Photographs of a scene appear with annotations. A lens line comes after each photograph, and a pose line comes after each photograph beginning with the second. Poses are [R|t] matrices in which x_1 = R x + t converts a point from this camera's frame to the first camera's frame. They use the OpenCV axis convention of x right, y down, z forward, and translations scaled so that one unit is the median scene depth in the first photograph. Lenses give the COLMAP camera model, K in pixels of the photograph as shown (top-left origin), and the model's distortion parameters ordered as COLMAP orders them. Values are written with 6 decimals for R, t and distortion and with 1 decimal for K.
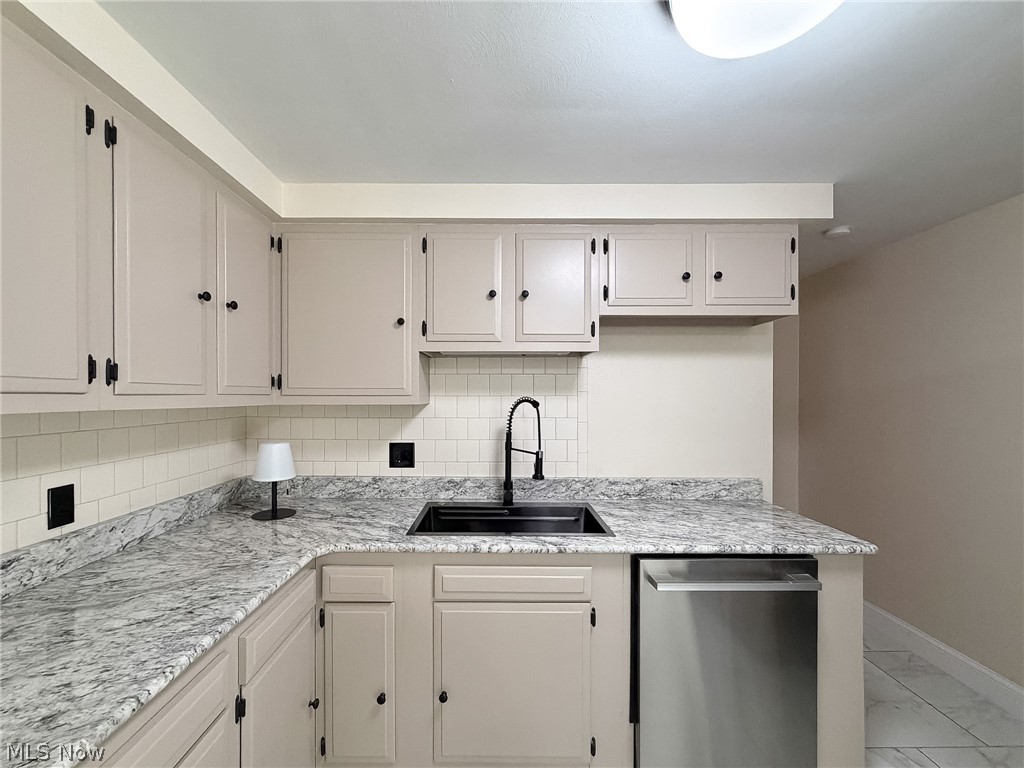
lens RADIAL K [[421.9, 0, 496.8], [0, 421.9, 398.6], [0, 0, 1]] dist [0.000948, 0.001158]
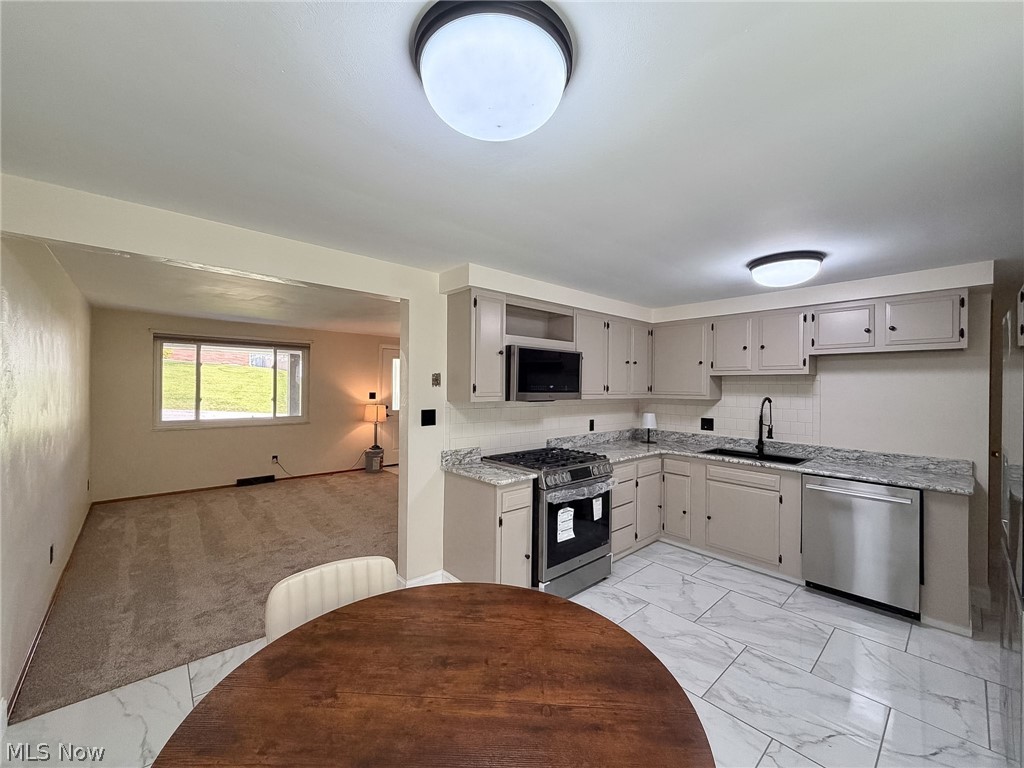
lens RADIAL K [[421.9, 0, 515.2], [0, 421.9, 384.0], [0, 0, 1]] dist [0.000948, 0.001158]
pose [[0.685381, 0.003068, -0.728178, 0.745034], [-0.016129, 0.999810, -0.010968, -0.027726], [0.728006, 0.019262, 0.685300, -1.283662]]
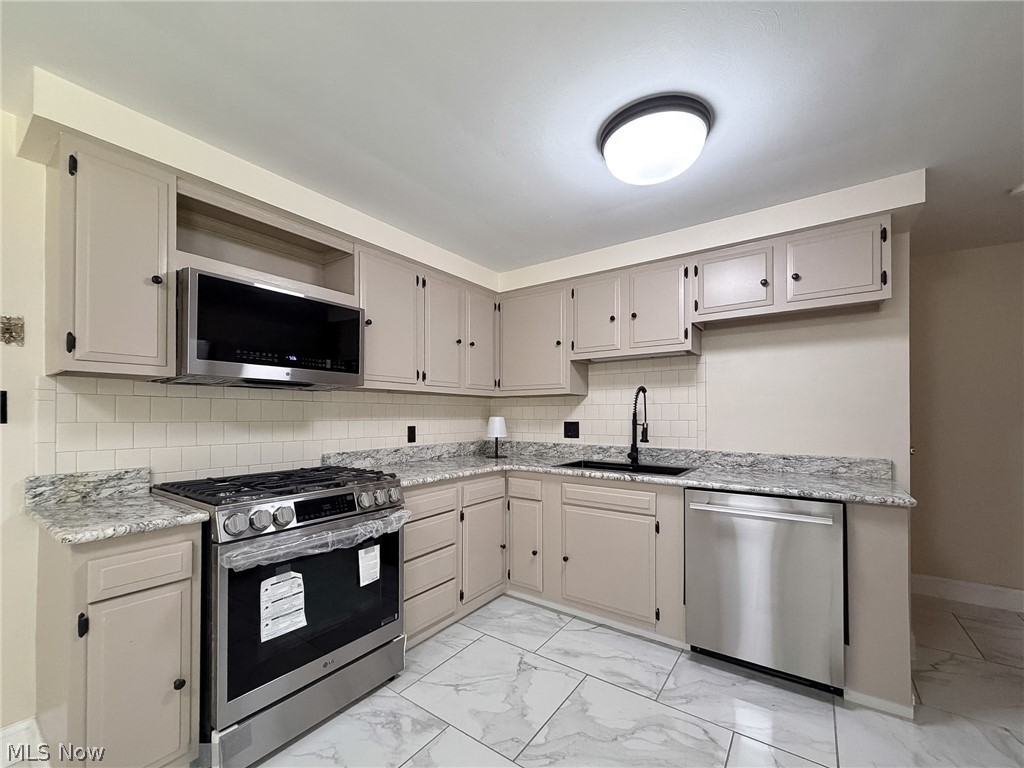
lens RADIAL K [[421.9, 0, 510.1], [0, 421.9, 415.8], [0, 0, 1]] dist [0.000948, 0.001158]
pose [[0.817663, -0.005153, -0.575674, 0.566183], [-0.000906, 0.999947, -0.010238, 0.118135], [0.575696, 0.008893, 0.817616, -0.449841]]
